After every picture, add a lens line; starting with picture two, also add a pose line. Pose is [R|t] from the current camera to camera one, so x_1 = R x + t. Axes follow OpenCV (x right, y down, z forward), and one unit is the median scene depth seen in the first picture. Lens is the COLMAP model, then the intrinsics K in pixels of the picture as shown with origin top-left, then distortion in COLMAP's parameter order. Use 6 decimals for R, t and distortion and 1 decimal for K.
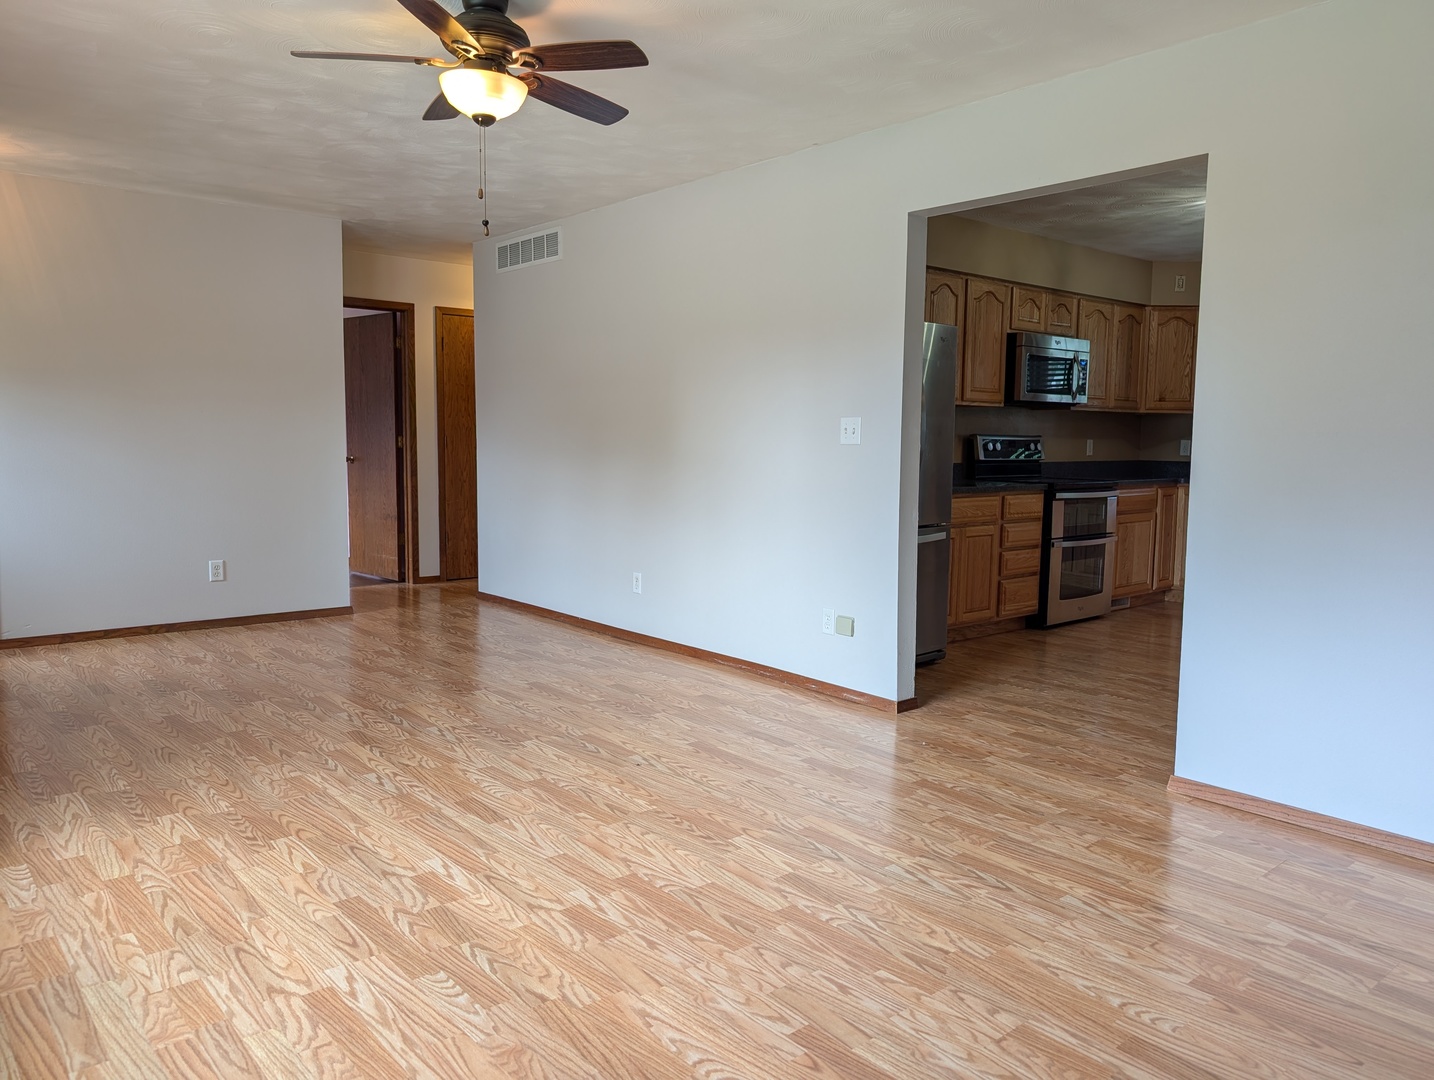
lens RADIAL K [[1043.4, 0, 718.8], [0, 1043.4, 548.0], [0, 0, 1]] dist [0.008704, -0.009940]
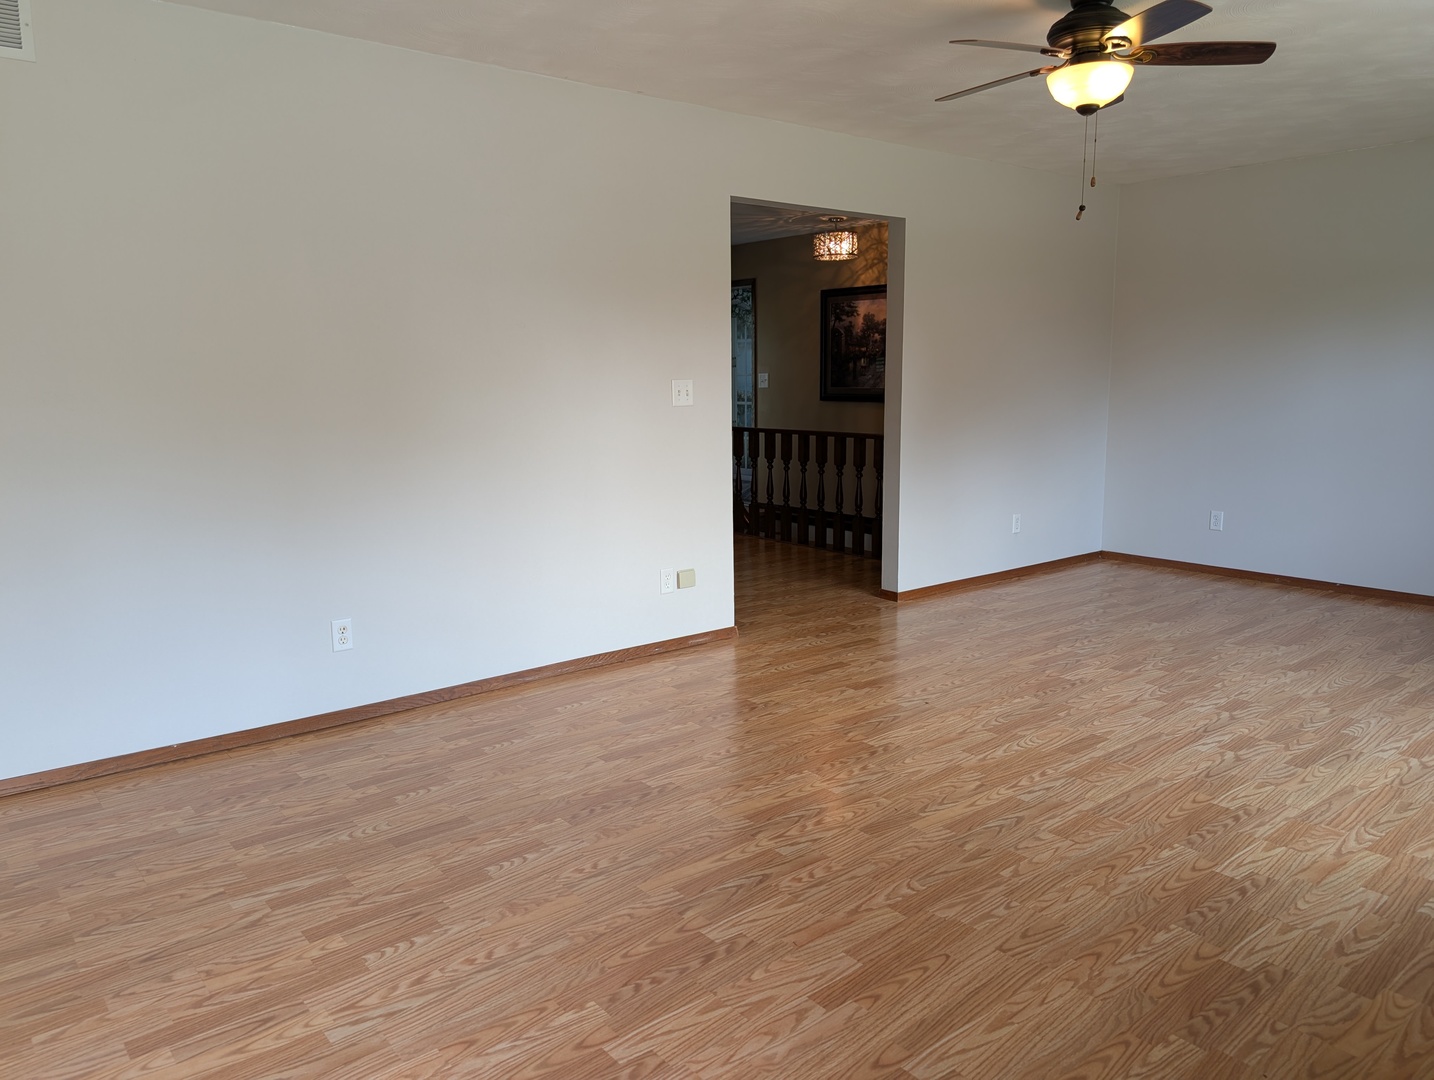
lens RADIAL K [[1043.4, 0, 712.3], [0, 1043.4, 548.9], [0, 0, 1]] dist [0.008704, -0.009940]
pose [[0.019195, -0.184092, 0.982721, -1.293190], [0.118732, 0.976367, 0.180583, -0.201930], [-0.992741, 0.113214, 0.040599, 1.320239]]
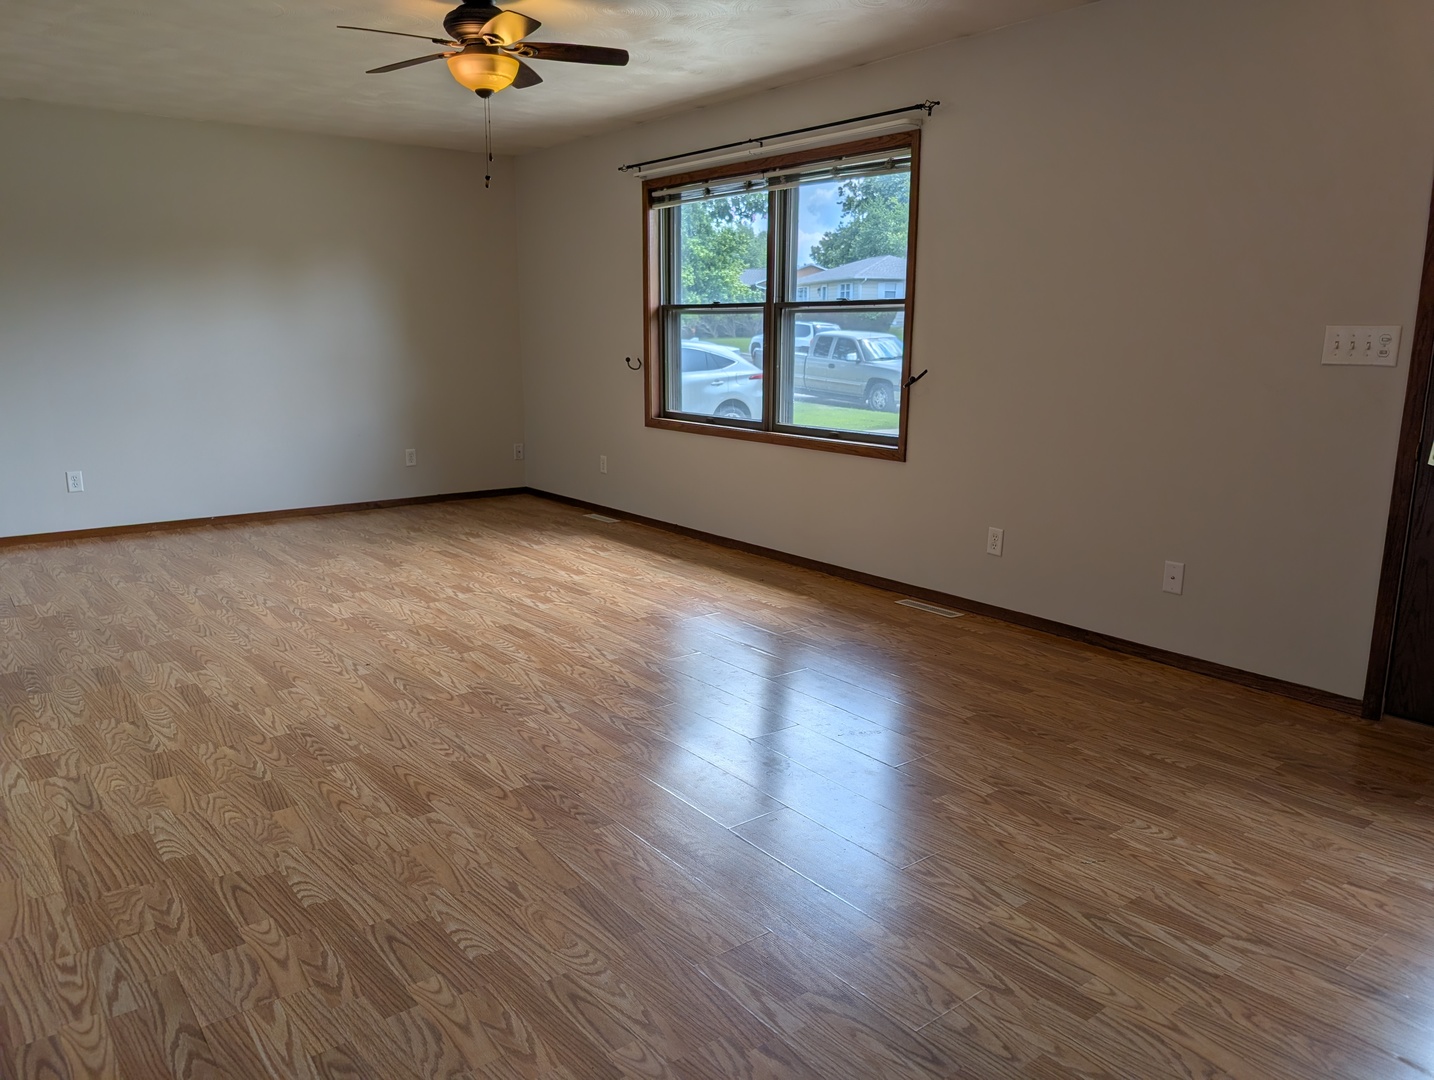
lens RADIAL K [[1043.4, 0, 729.8], [0, 1043.4, 539.8], [0, 0, 1]] dist [0.008704, -0.009940]
pose [[-0.999456, -0.022899, 0.023754, -0.532080], [-0.014460, 0.951126, 0.308466, -0.280297], [-0.029657, 0.307954, -0.950939, 2.229227]]
